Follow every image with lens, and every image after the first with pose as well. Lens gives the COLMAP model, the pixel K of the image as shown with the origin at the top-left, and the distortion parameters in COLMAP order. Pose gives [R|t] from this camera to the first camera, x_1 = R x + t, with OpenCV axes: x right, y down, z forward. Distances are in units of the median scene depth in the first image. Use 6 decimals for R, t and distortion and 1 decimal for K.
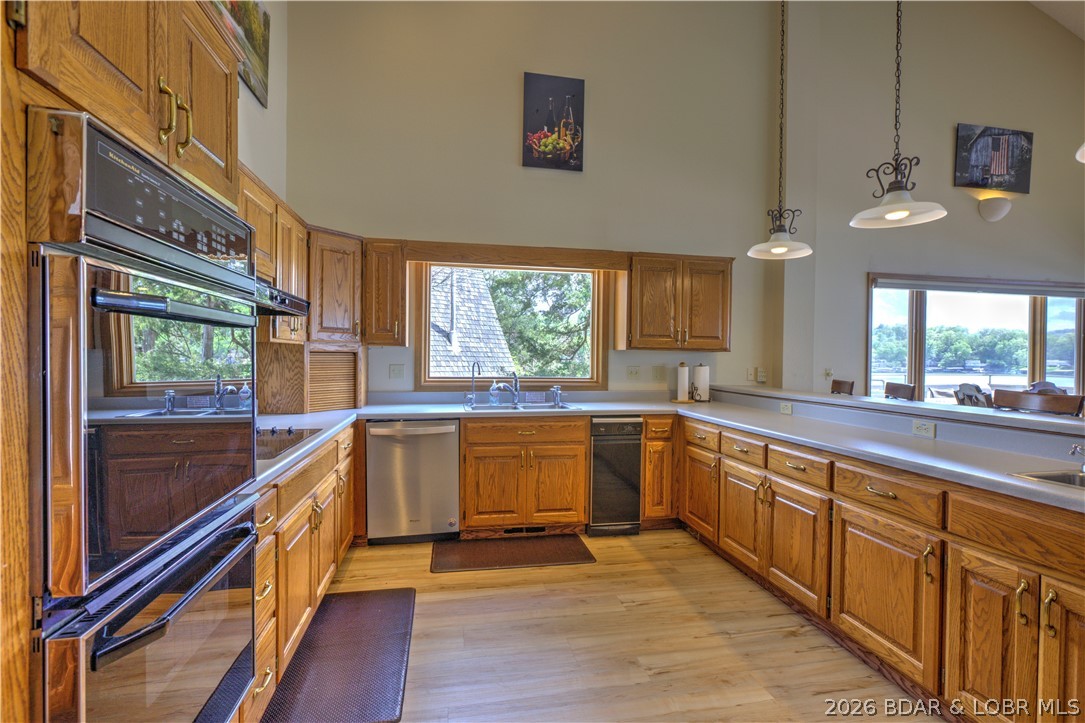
lens RADIAL K [[496.7, 0, 543.5], [0, 496.7, 360.5], [0, 0, 1]] dist [-0.001711, 0.000182]
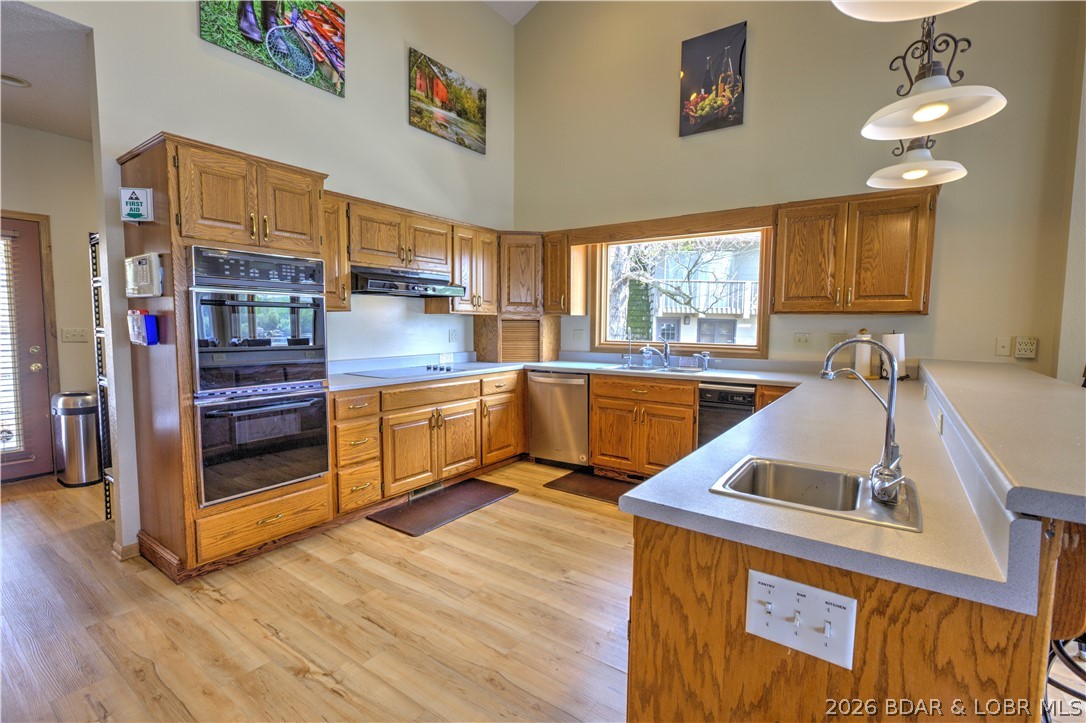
lens RADIAL K [[497.1, 0, 547.8], [0, 497.1, 359.9], [0, 0, 1]] dist [-0.001711, 0.000182]
pose [[0.698593, 0.045848, -0.714049, 0.616728], [-0.004996, 0.998233, 0.059208, 0.011058], [0.715502, -0.037795, 0.697588, 0.083722]]
